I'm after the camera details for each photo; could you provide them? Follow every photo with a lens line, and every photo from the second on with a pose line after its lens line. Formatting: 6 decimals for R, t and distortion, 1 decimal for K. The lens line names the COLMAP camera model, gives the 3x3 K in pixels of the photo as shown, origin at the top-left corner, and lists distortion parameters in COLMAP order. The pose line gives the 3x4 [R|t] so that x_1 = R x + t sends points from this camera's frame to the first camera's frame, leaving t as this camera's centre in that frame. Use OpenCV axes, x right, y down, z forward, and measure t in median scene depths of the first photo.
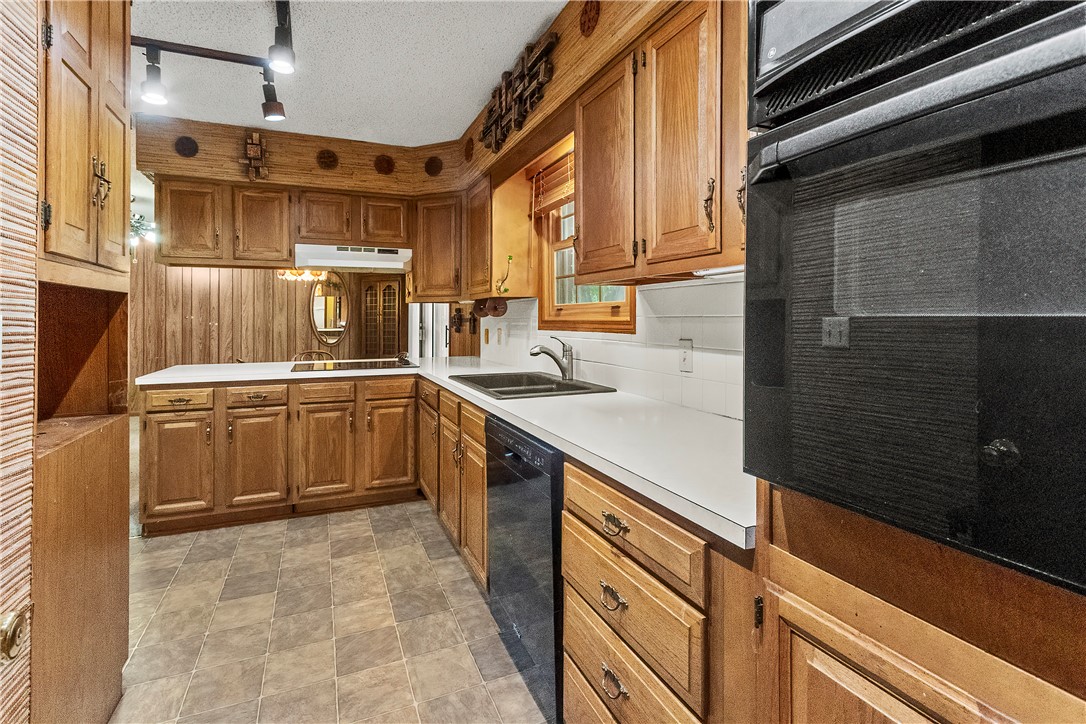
lens RADIAL K [[511.3, 0, 544.2], [0, 511.3, 315.3], [0, 0, 1]] dist [0.005390, -0.001760]
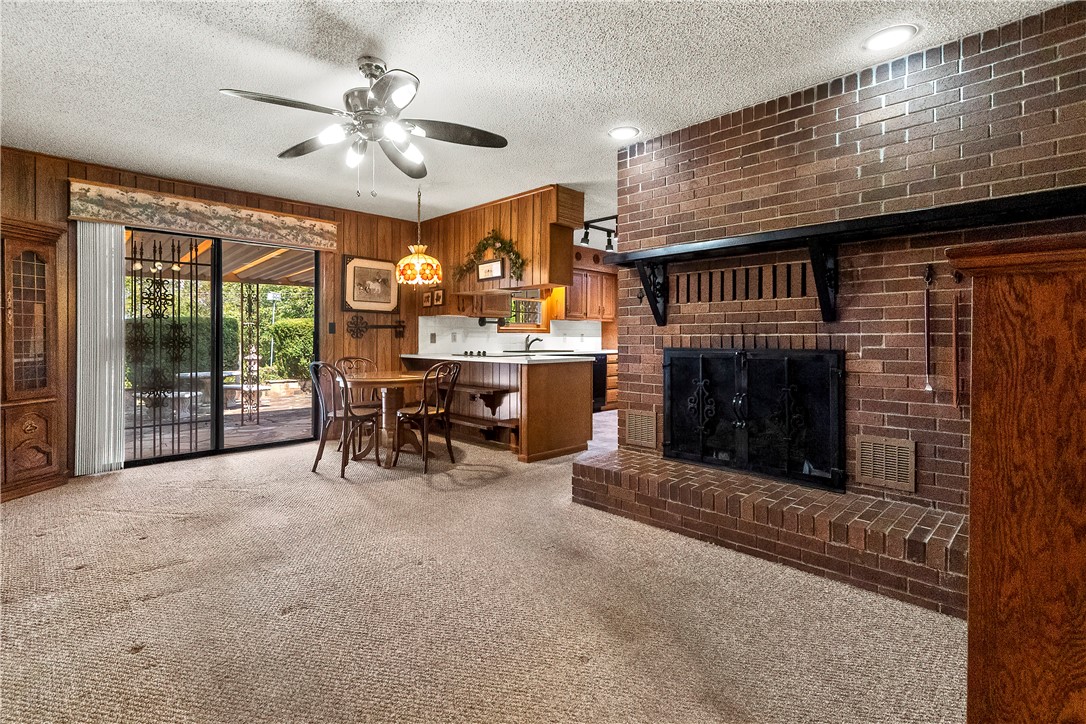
lens RADIAL K [[511.3, 0, 527.5], [0, 511.3, 337.8], [0, 0, 1]] dist [0.005390, -0.001760]
pose [[-0.333596, 0.000070, 0.942716, -2.206256], [-0.008014, 0.999964, -0.002910, 0.056148], [-0.942682, -0.008525, -0.333583, 1.662184]]
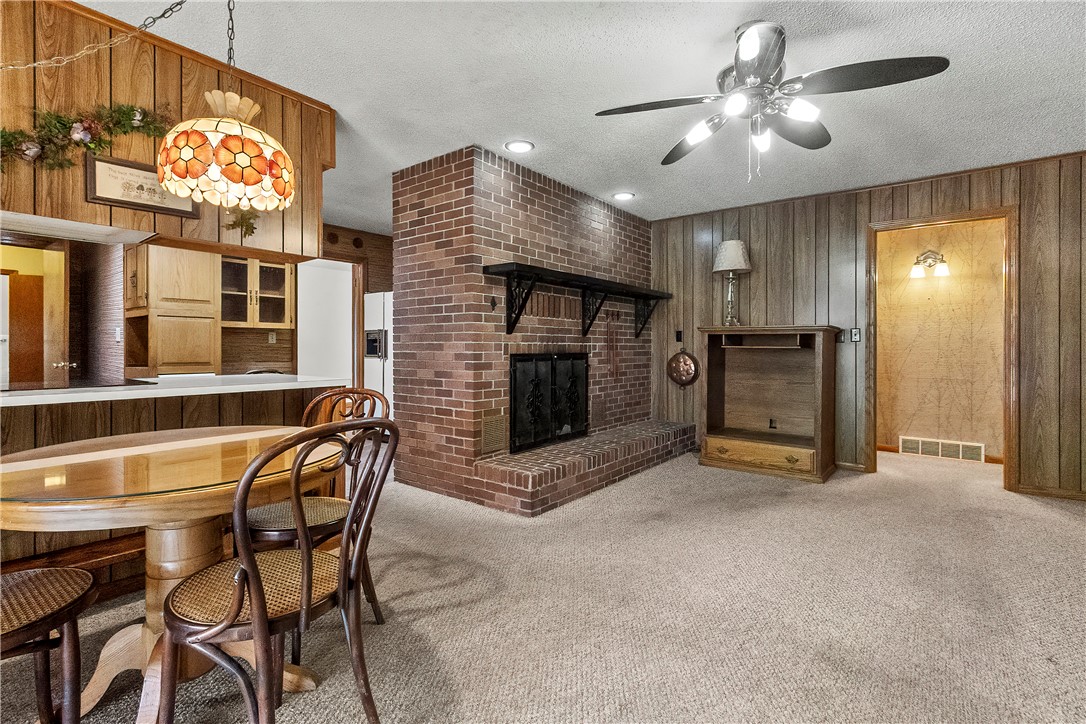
lens RADIAL K [[511.3, 0, 525.9], [0, 511.3, 349.5], [0, 0, 1]] dist [0.005390, -0.001760]
pose [[-0.892528, -0.000688, -0.450991, -0.741638], [0.001987, 0.999983, -0.005458, 0.067719], [0.450987, -0.005768, -0.892512, 2.119393]]
